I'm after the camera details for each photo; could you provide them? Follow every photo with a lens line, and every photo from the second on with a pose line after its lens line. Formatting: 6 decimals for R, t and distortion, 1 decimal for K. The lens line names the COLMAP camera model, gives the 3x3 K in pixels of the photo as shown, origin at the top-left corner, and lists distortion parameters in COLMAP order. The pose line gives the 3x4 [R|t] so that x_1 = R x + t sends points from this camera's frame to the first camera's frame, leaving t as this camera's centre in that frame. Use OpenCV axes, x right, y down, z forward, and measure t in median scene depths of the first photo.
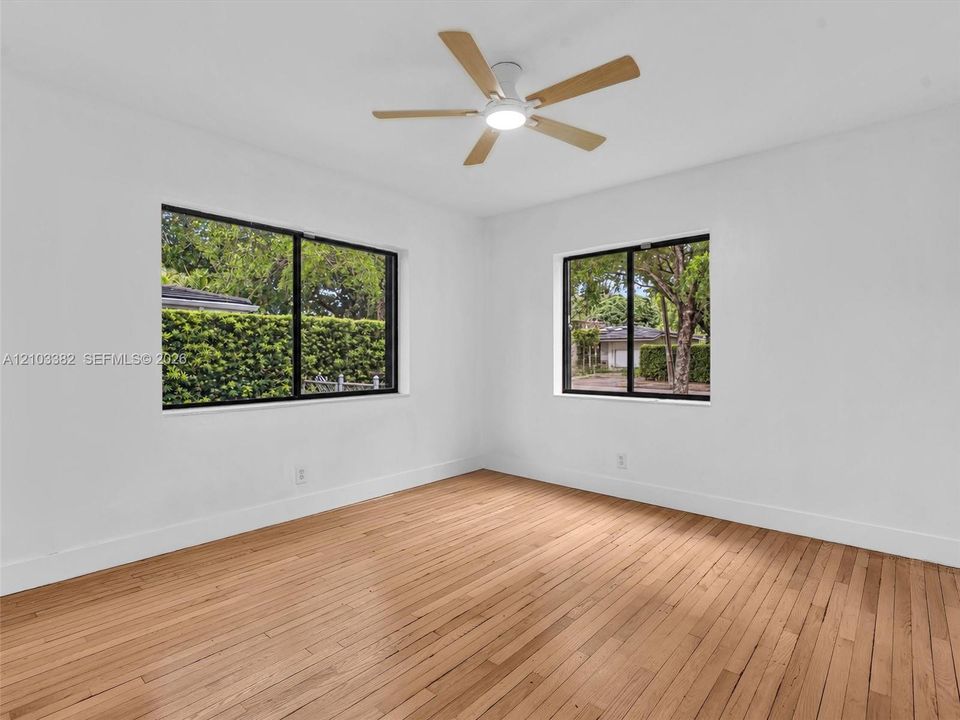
lens RADIAL K [[488.7, 0, 479.2], [0, 488.7, 357.9], [0, 0, 1]] dist [-0.000012, 0.000277]
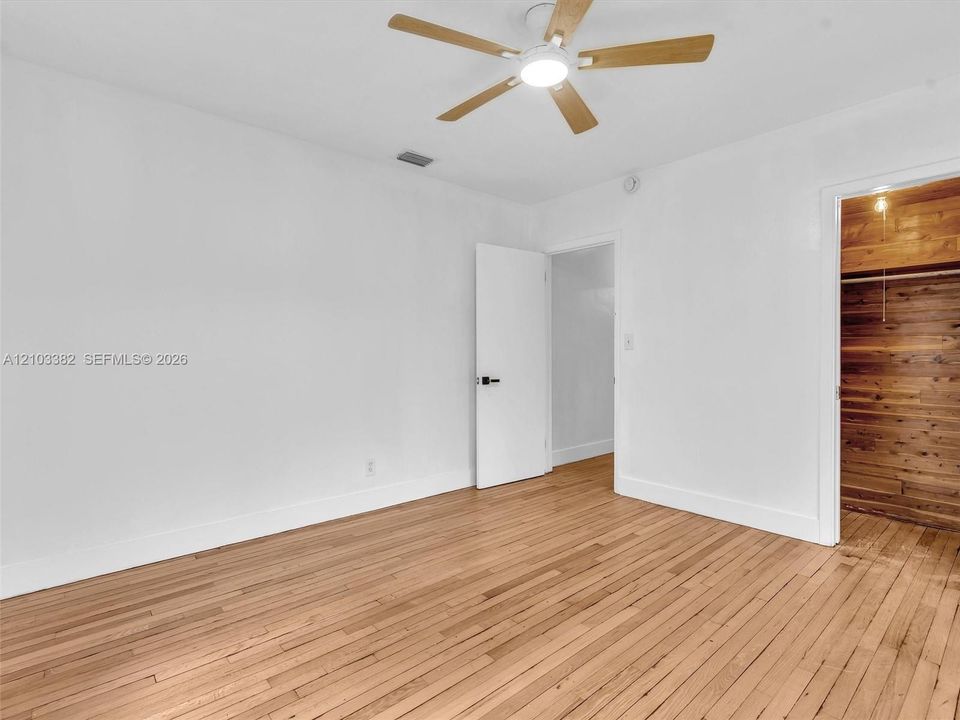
lens RADIAL K [[488.7, 0, 480.8], [0, 488.7, 357.9], [0, 0, 1]] dist [-0.000012, 0.000277]
pose [[-0.991116, -0.001157, 0.132996, 0.051907], [0.001647, 0.999779, 0.020971, -0.011515], [-0.132991, 0.021004, -0.990895, 1.949986]]
